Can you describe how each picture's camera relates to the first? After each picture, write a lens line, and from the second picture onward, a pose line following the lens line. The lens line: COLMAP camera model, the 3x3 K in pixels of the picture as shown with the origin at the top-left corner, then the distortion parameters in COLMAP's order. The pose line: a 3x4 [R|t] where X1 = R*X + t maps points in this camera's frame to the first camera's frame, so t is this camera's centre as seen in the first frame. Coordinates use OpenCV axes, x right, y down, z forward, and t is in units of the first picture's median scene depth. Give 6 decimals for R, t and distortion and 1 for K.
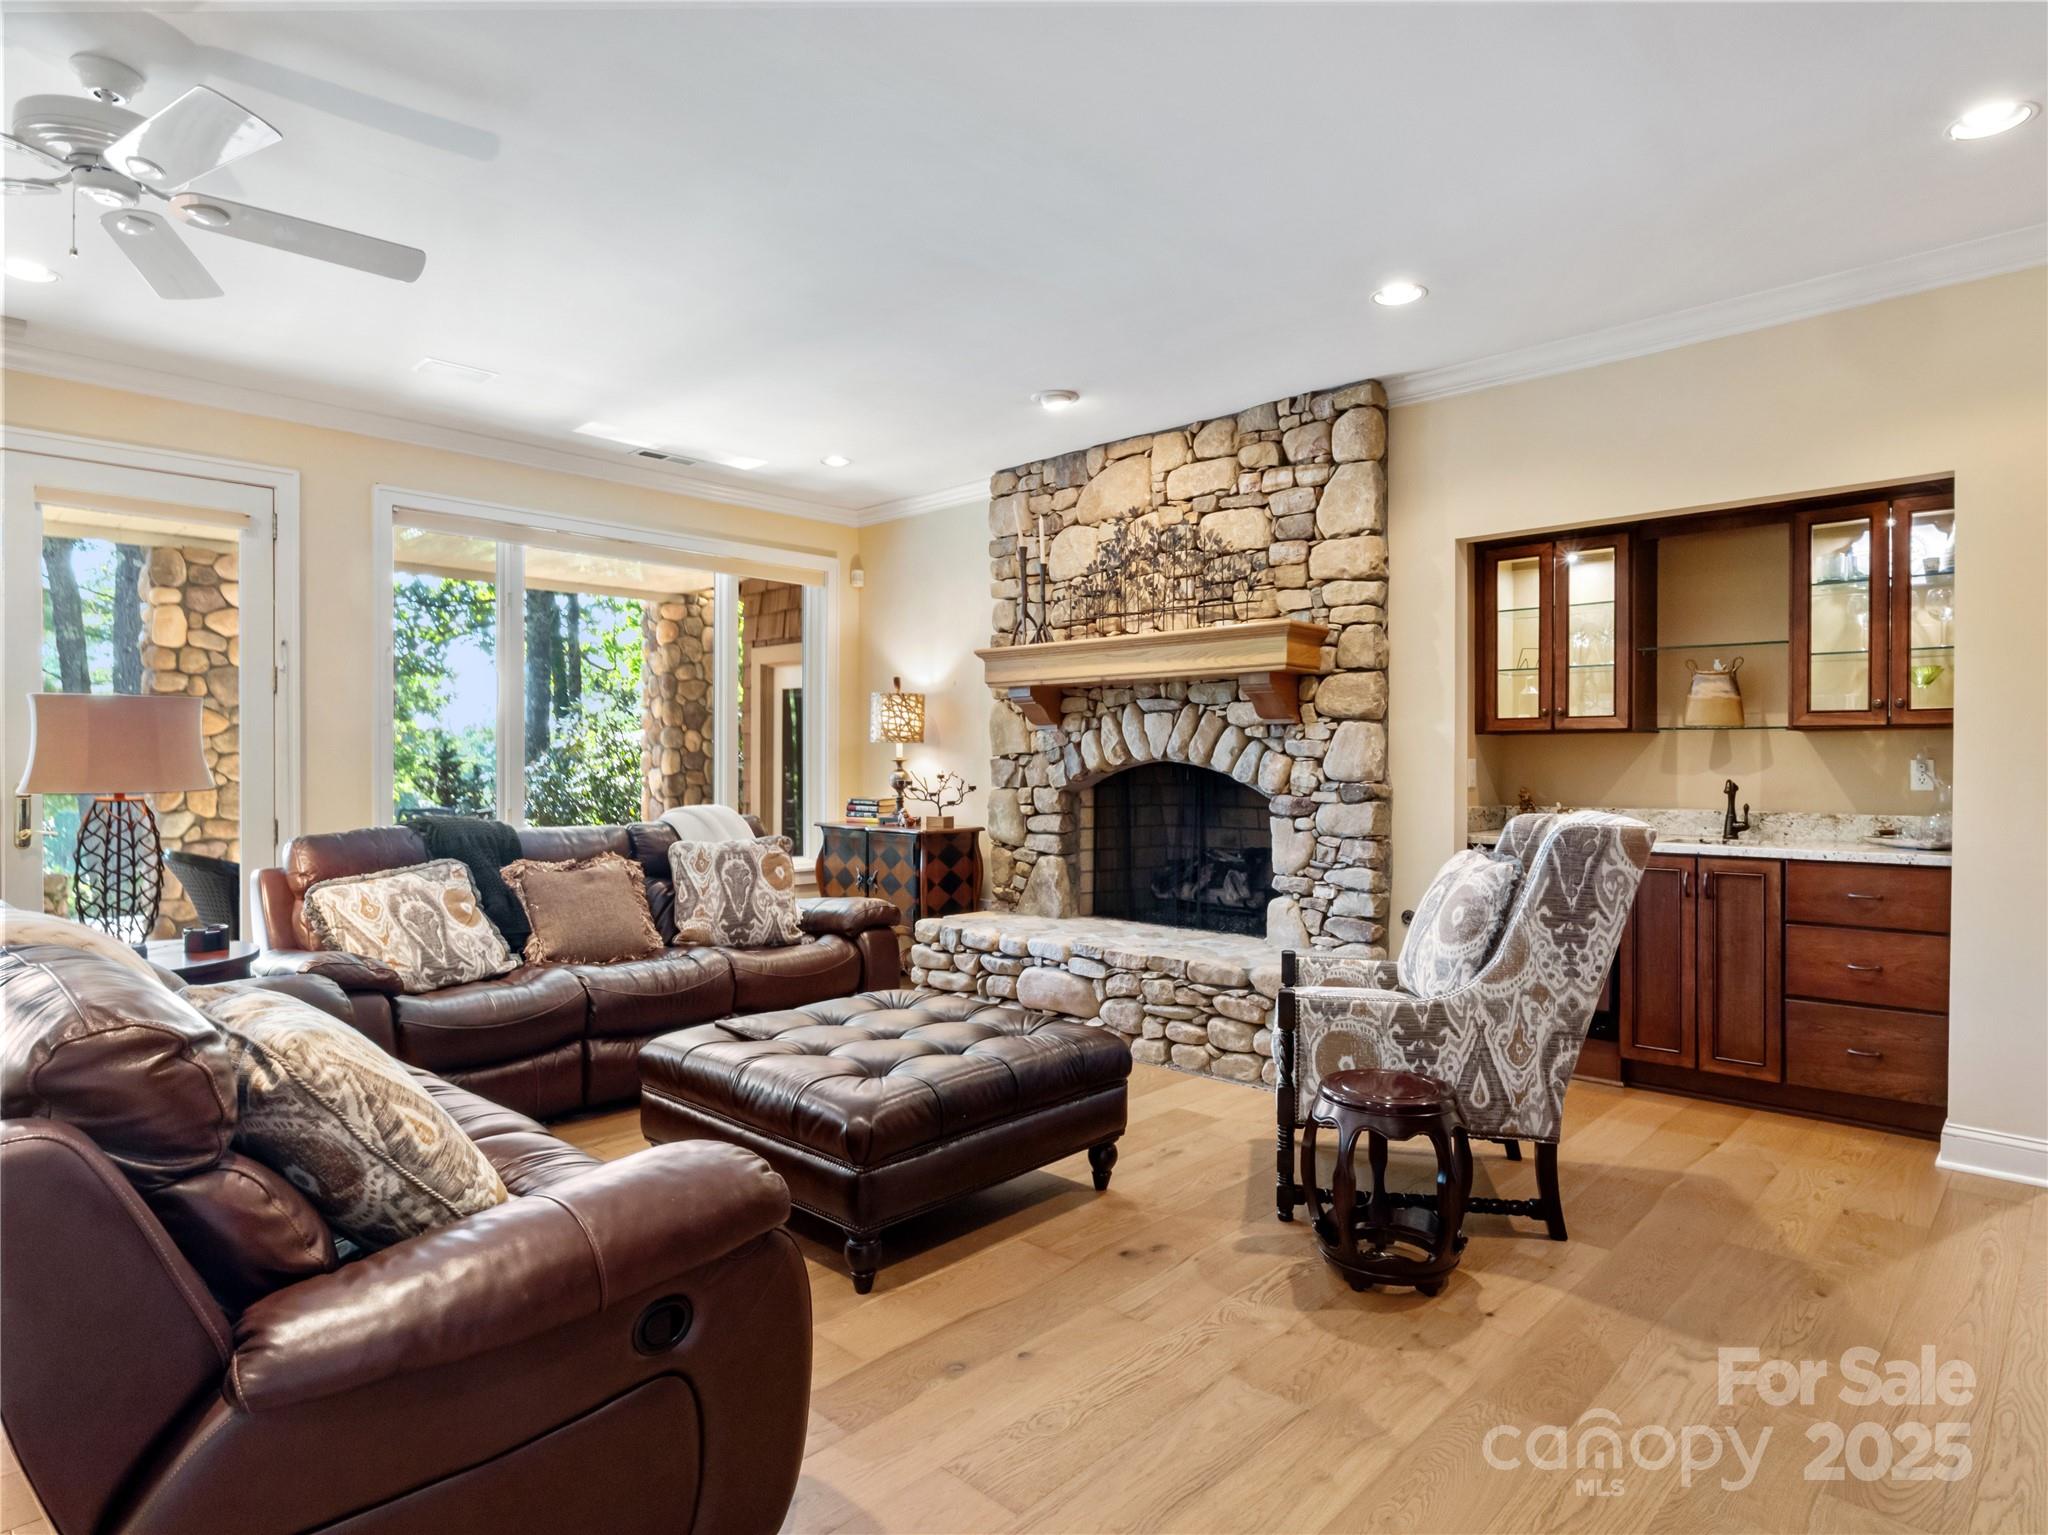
lens RADIAL K [[1173.8, 0, 1024.0], [0, 1173.8, 767.5], [0, 0, 1]] dist [-0.004140, -0.000041]
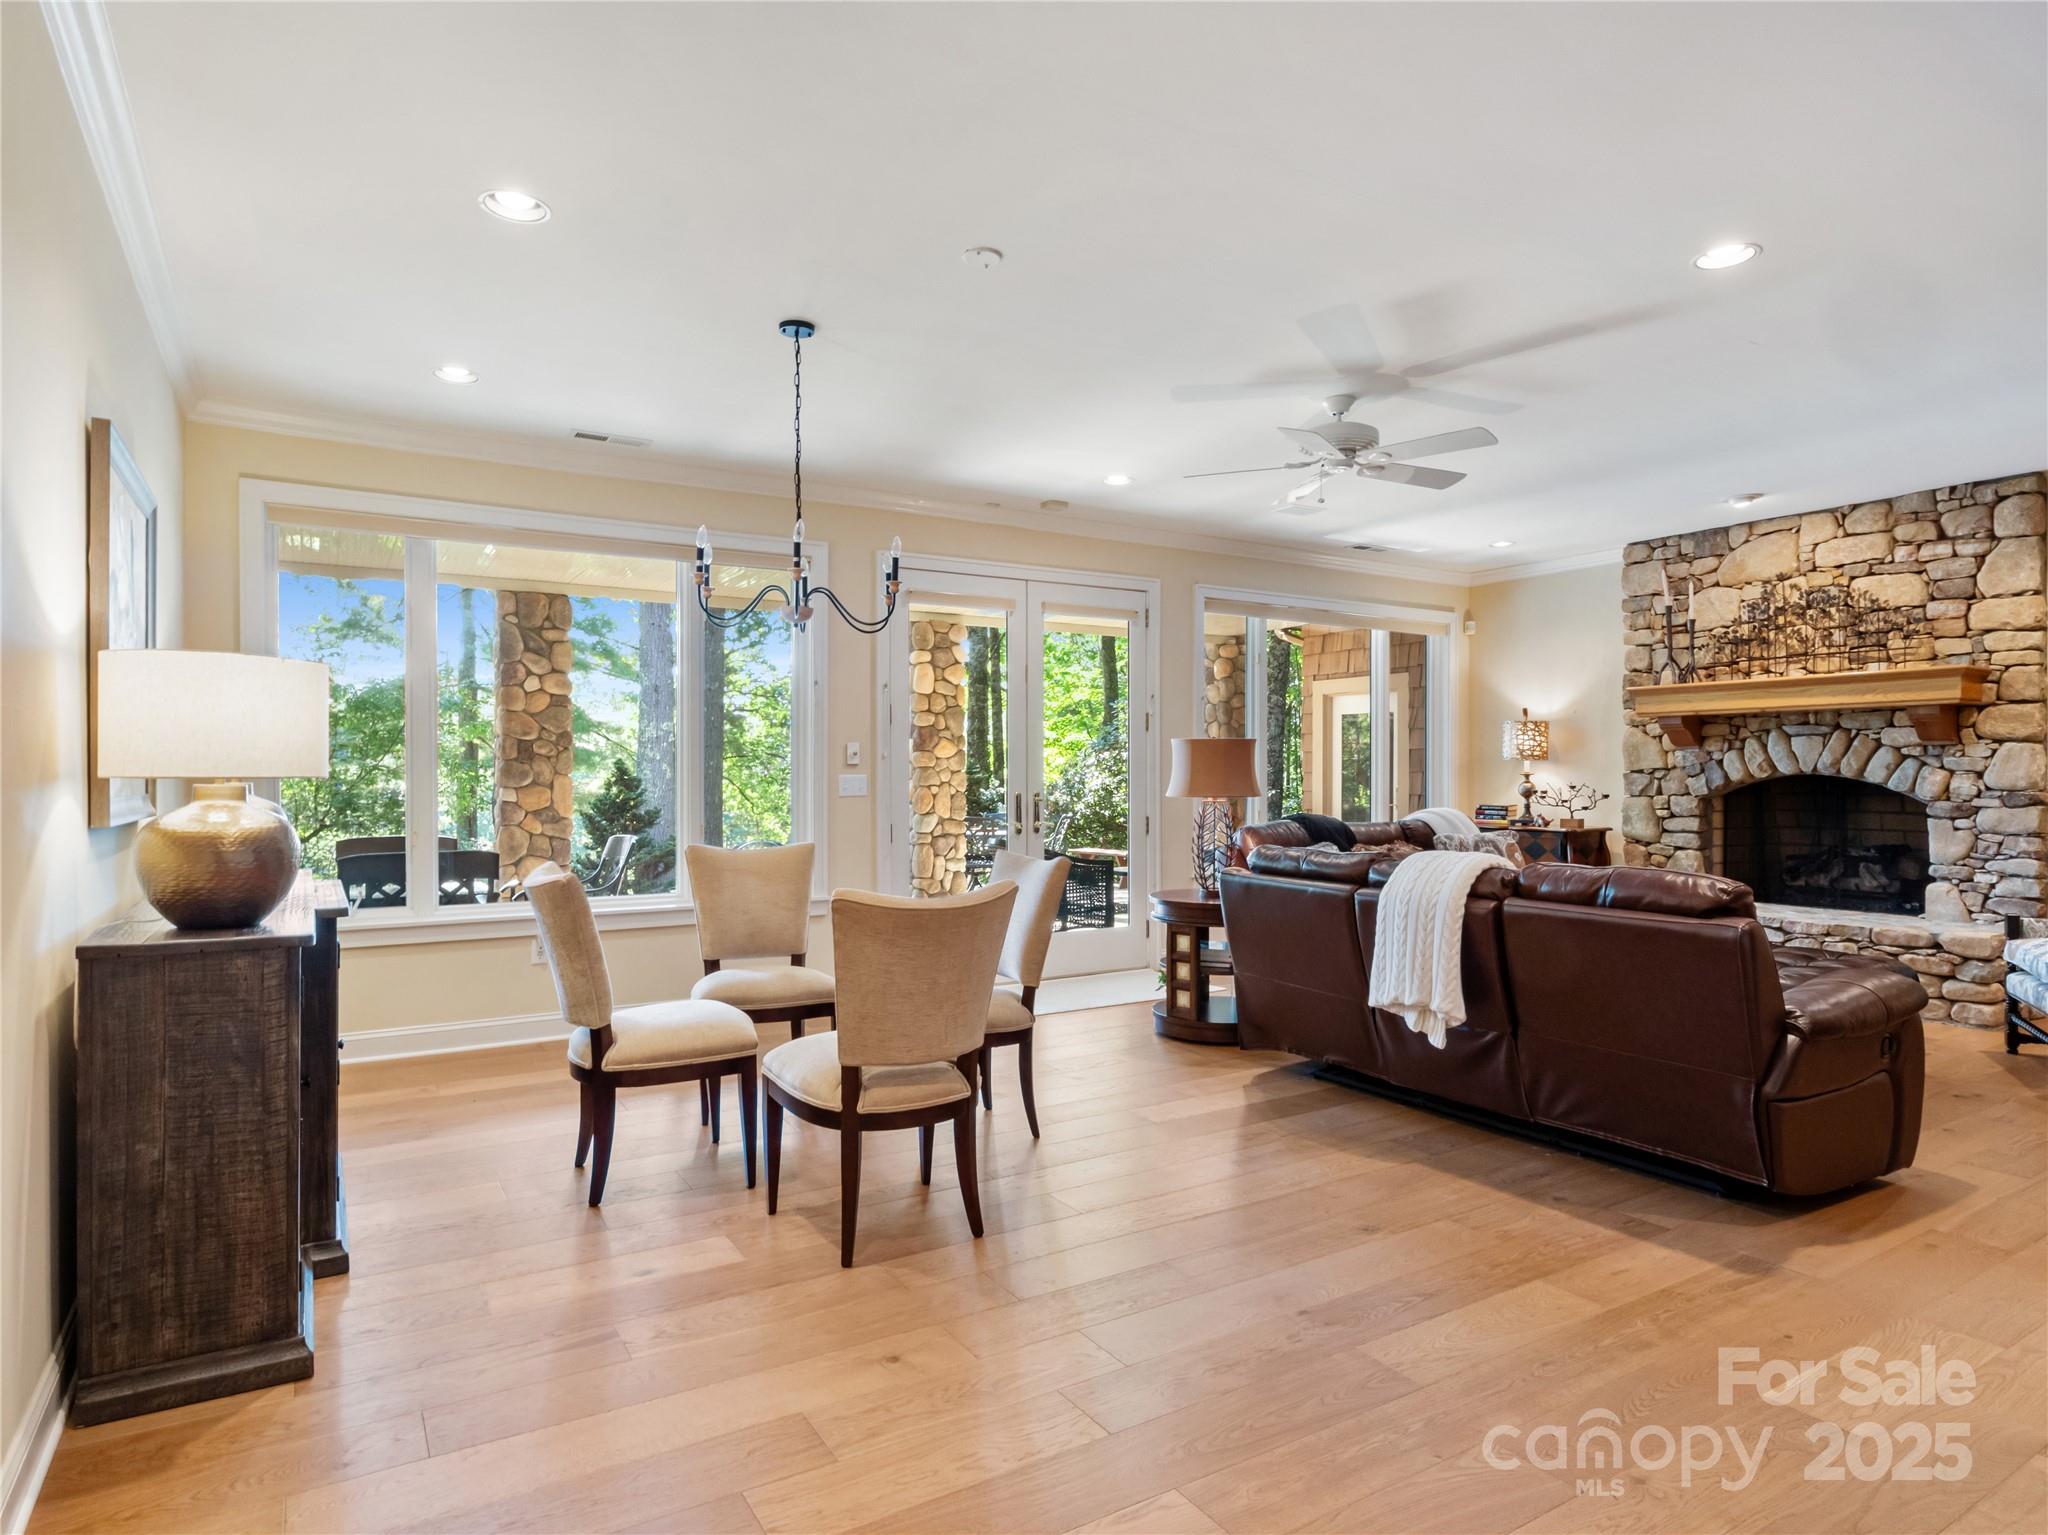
lens RADIAL K [[1179.1, 0, 1016.8], [0, 1179.1, 777.0], [0, 0, 1]] dist [-0.001513, -0.000072]
pose [[0.967541, -0.003762, -0.252688, -0.419502], [0.003365, 0.999992, -0.002005, -0.003189], [0.252693, 0.001090, 0.967546, -0.473948]]
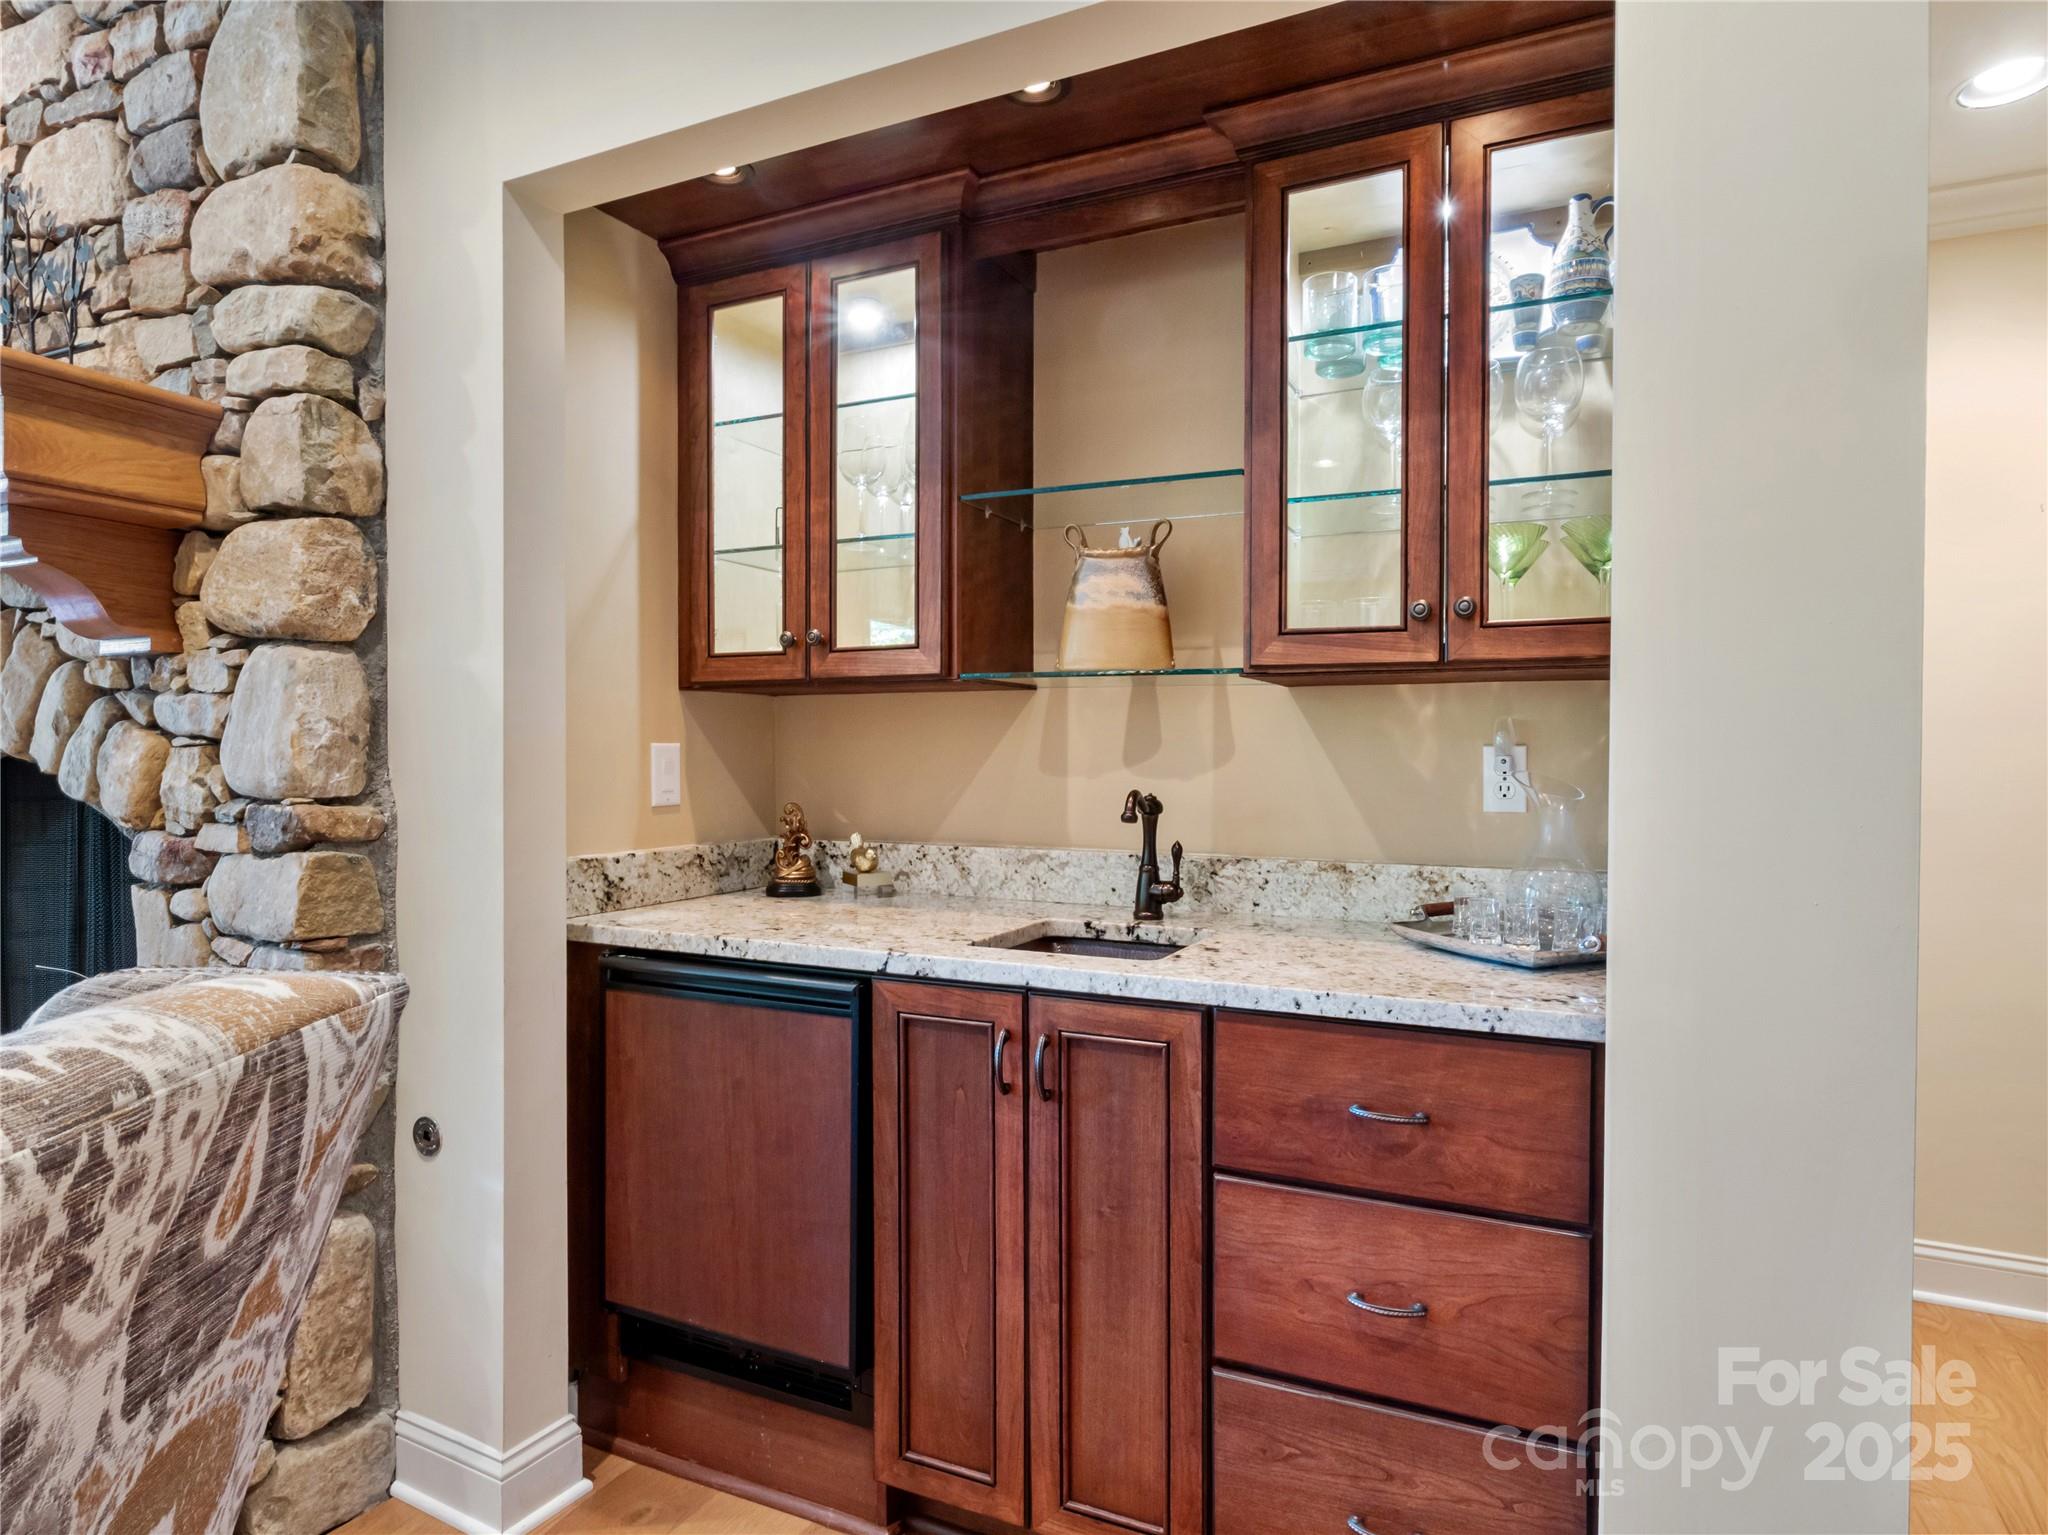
lens RADIAL K [[1230.8, 0, 1023.4], [0, 1230.8, 756.8], [0, 0, 1]] dist [-0.003379, -0.001658]
pose [[0.953417, -0.000350, 0.301656, 0.377594], [0.000313, 1.000000, 0.000169, -0.002174], [-0.301656, -0.000067, 0.953417, 0.510817]]
